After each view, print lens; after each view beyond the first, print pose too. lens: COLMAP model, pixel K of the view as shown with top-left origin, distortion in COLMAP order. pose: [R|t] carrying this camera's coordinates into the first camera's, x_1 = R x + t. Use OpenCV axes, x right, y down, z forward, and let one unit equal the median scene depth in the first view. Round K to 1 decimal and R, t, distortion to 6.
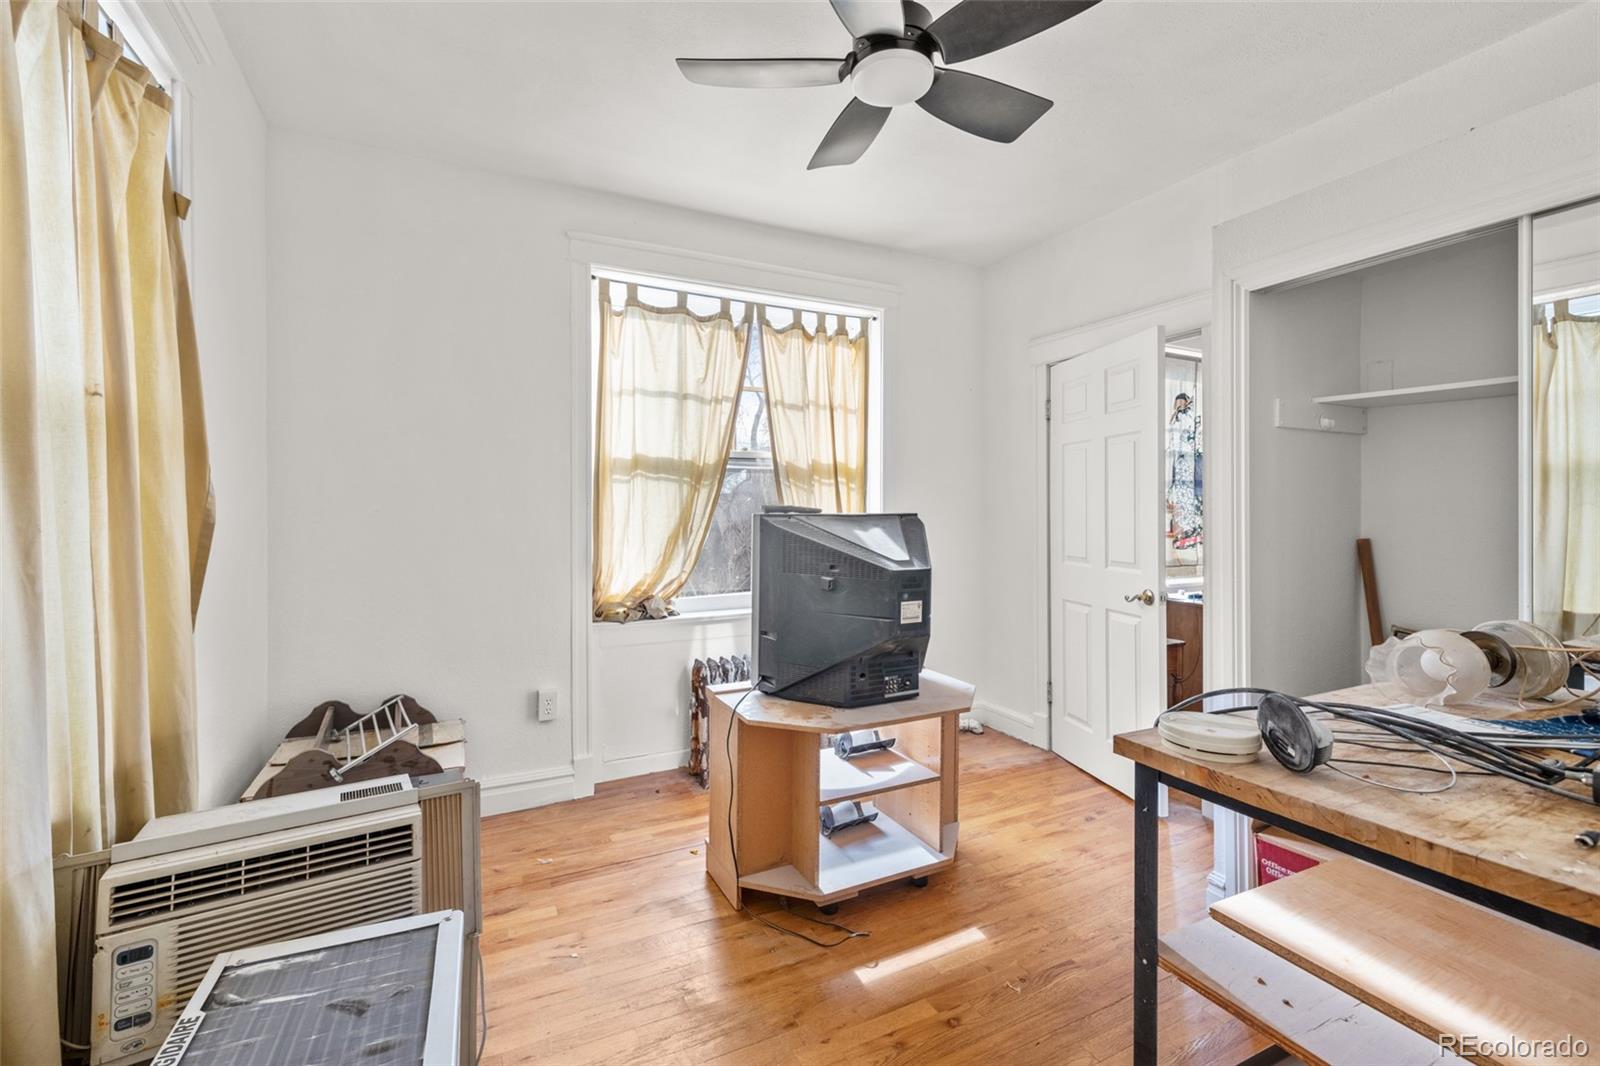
lens RADIAL K [[671.5, 0, 786.1], [0, 671.5, 520.5], [0, 0, 1]] dist [-0.000914, 0.000081]
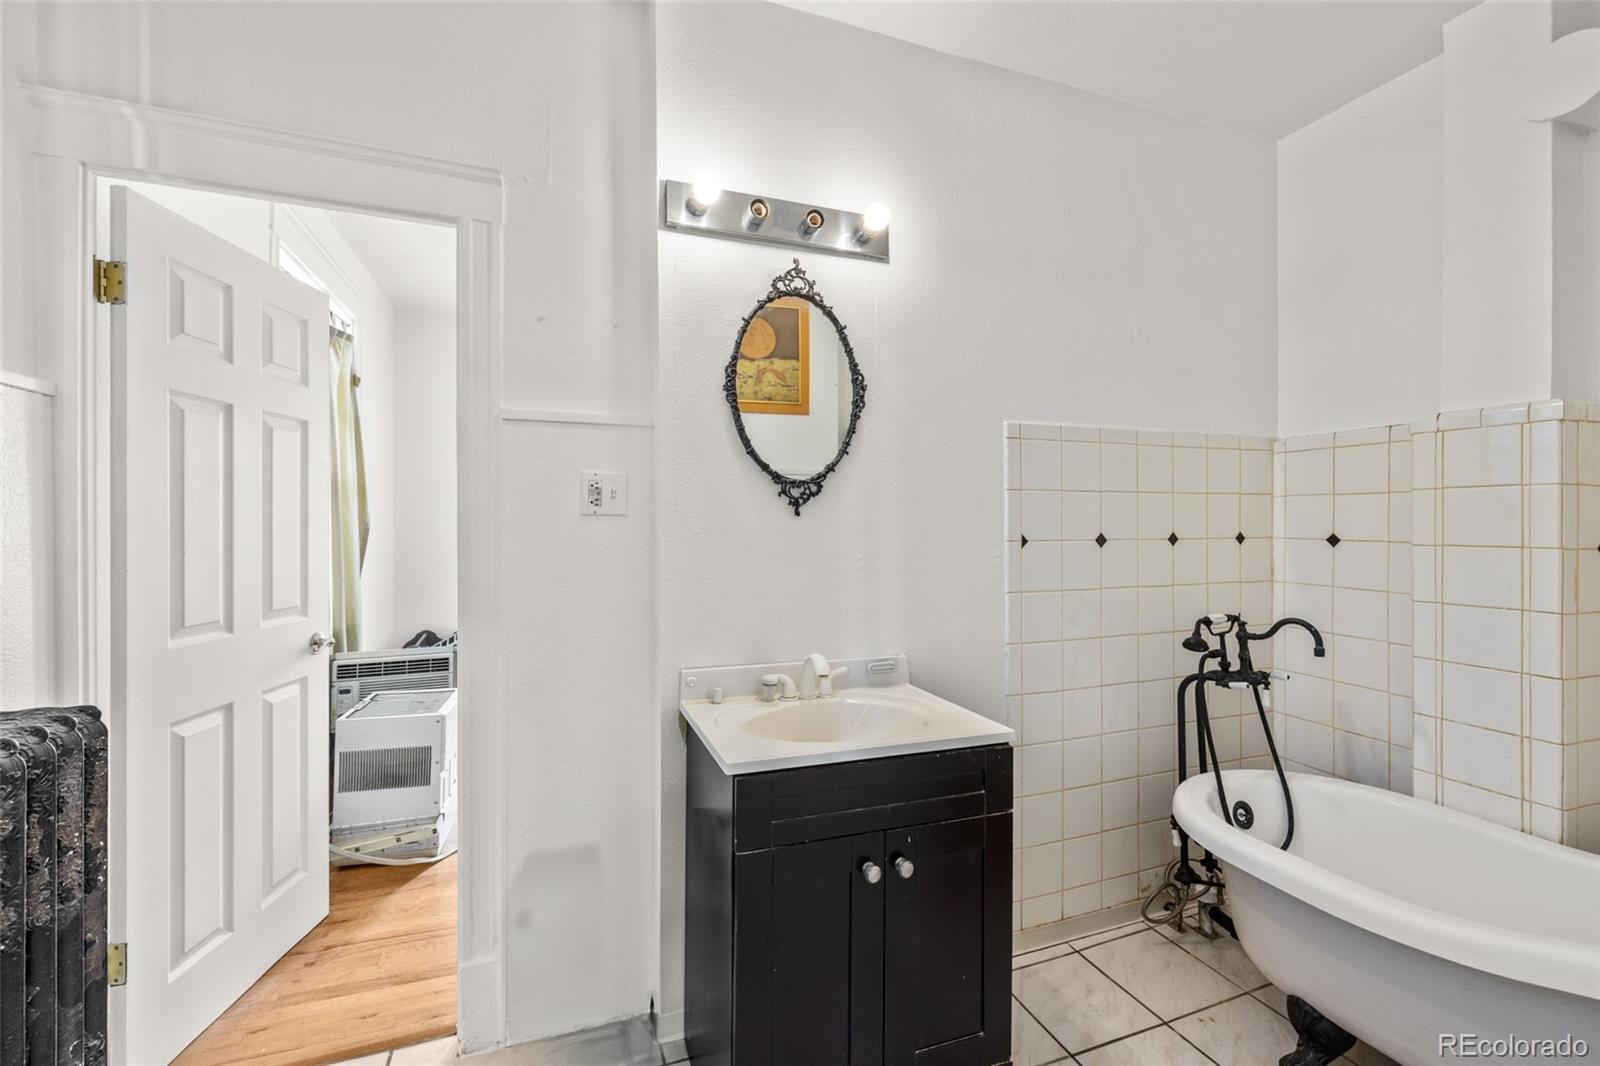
lens RADIAL K [[671.5, 0, 801.8], [0, 671.5, 527.7], [0, 0, 1]] dist [-0.000914, 0.000081]
pose [[0.993673, 0.006147, -0.112146, 0.844867], [-0.006468, 0.999976, -0.002504, -0.003152], [0.112128, 0.003214, 0.993689, -1.085846]]
